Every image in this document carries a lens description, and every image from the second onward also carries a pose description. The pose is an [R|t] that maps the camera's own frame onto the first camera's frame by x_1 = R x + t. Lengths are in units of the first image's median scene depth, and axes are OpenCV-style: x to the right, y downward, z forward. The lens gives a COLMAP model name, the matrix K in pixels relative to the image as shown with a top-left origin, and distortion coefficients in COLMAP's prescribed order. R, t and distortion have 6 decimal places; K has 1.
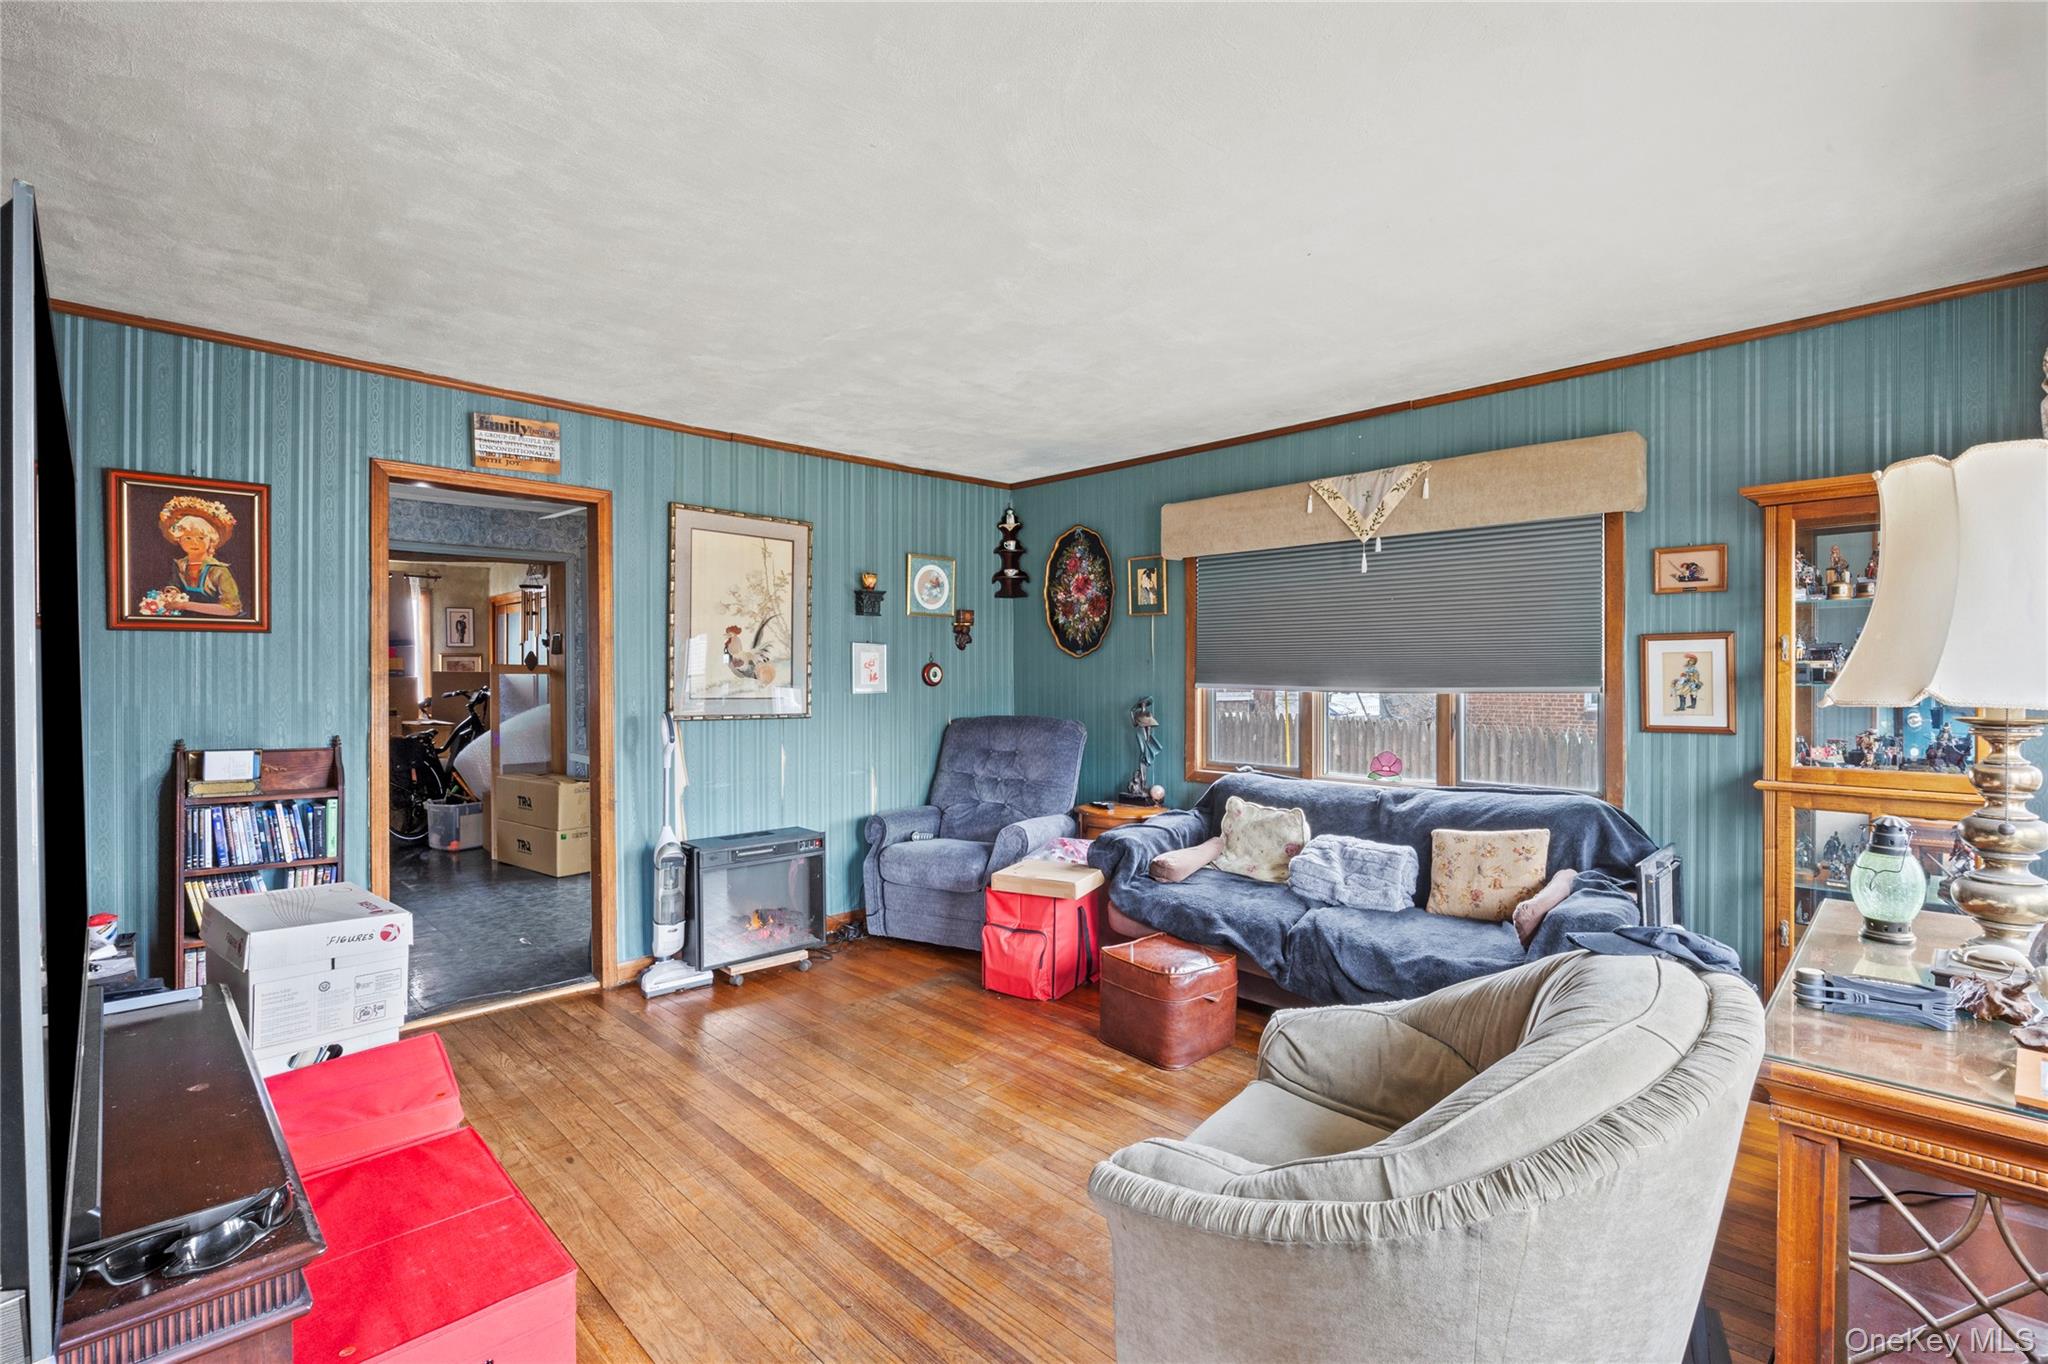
lens RADIAL K [[877.9, 0, 1017.9], [0, 877.9, 673.9], [0, 0, 1]] dist [-0.018888, 0.001605]
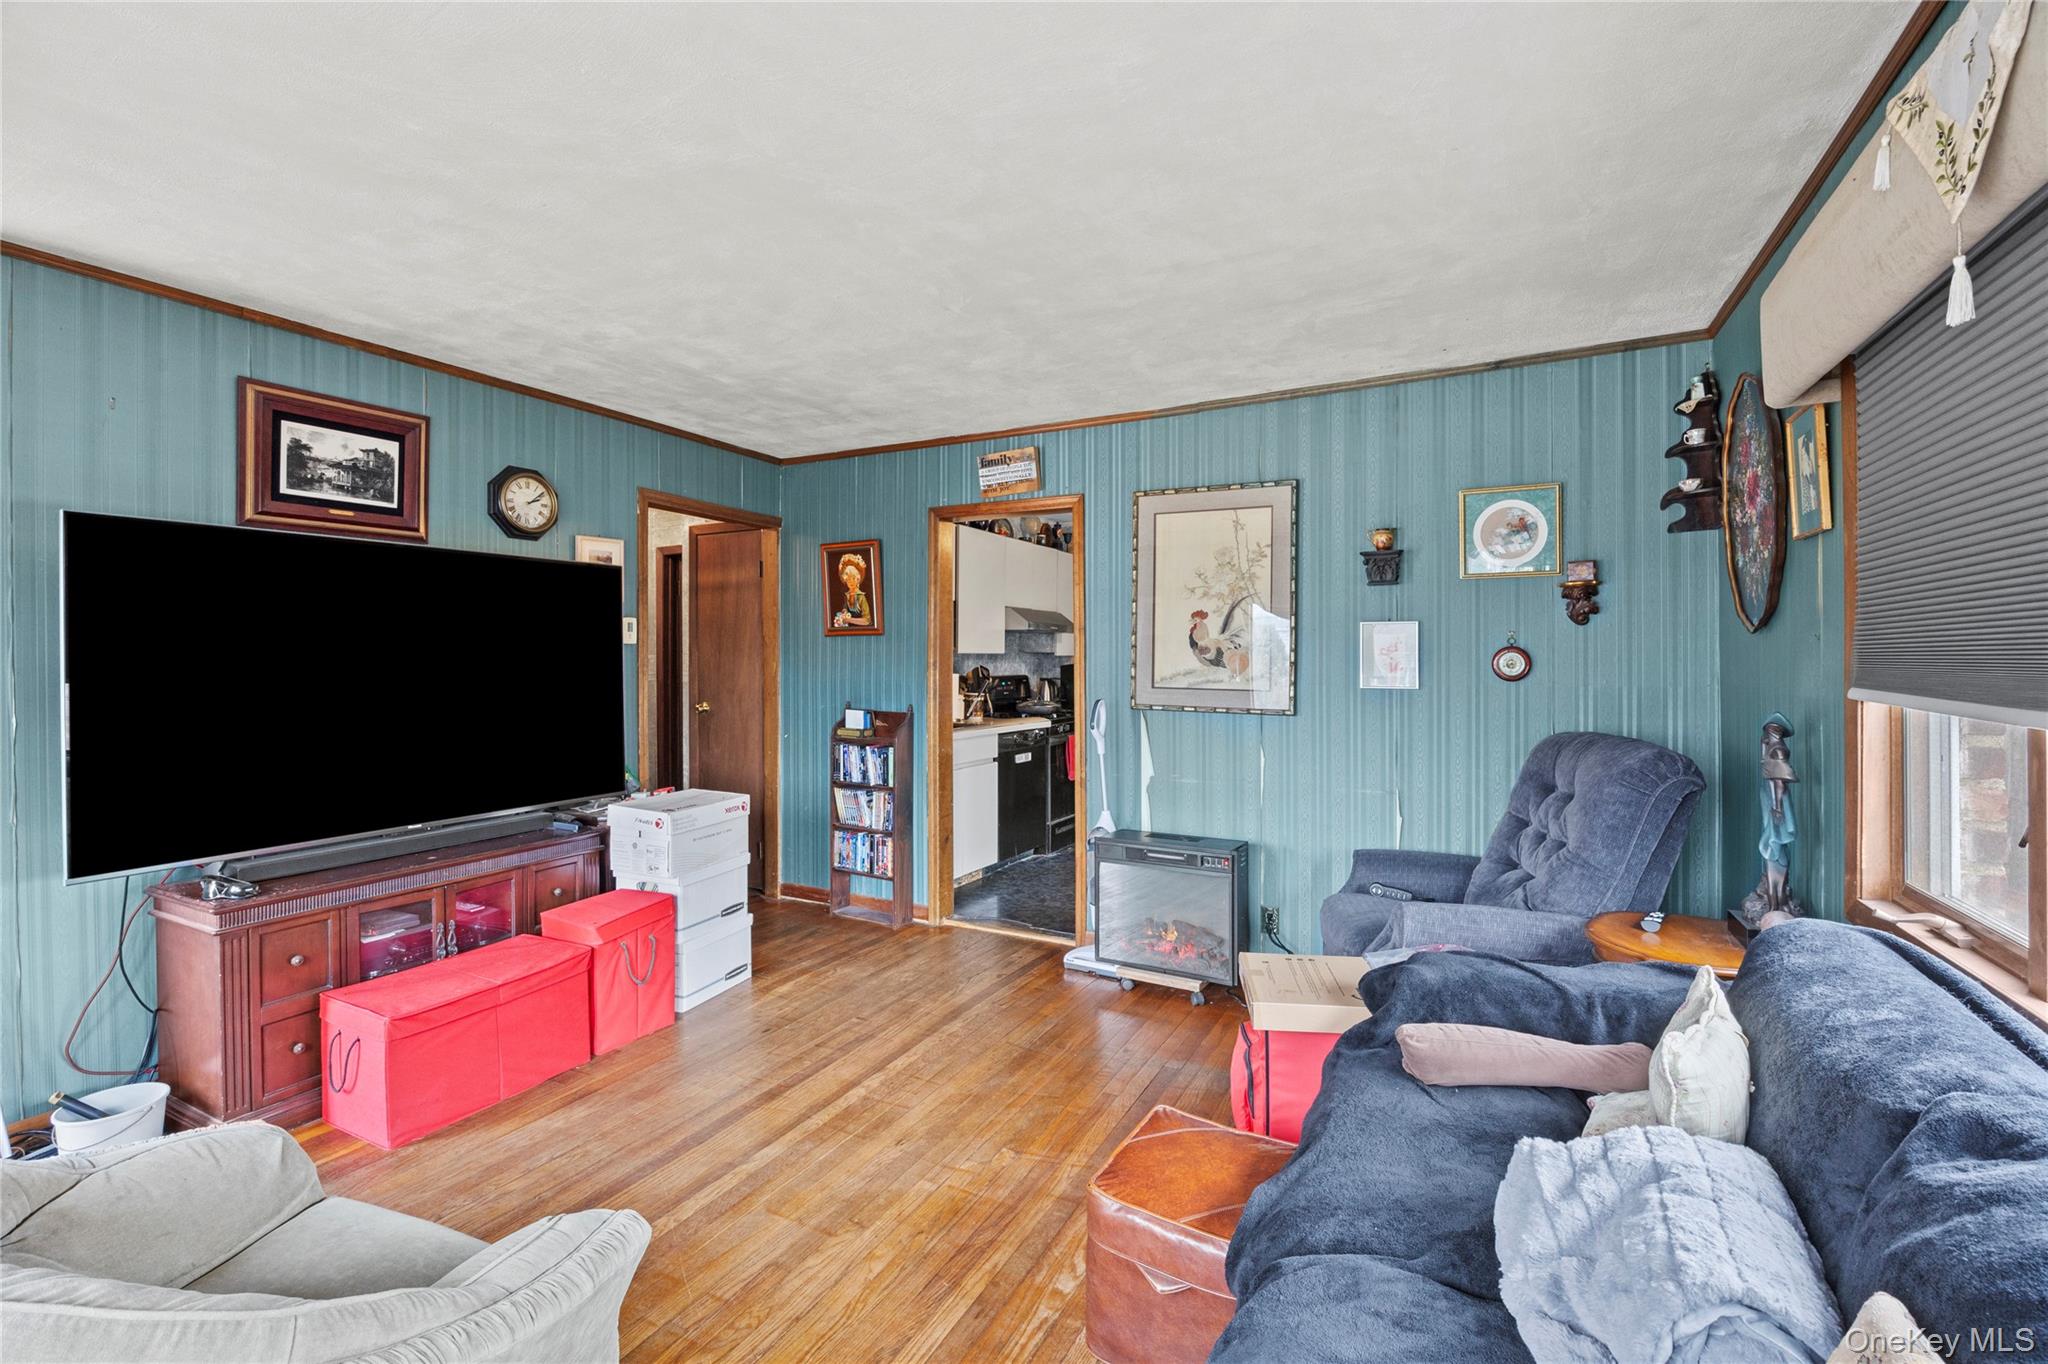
lens RADIAL K [[877.9, 0, 1061.7], [0, 877.9, 657.4], [0, 0, 1]] dist [-0.018888, 0.001605]
pose [[0.335598, -0.002146, -0.942003, 0.604171], [-0.000058, 0.999997, -0.002299, -0.003719], [0.942005, 0.000826, 0.335597, 0.665241]]
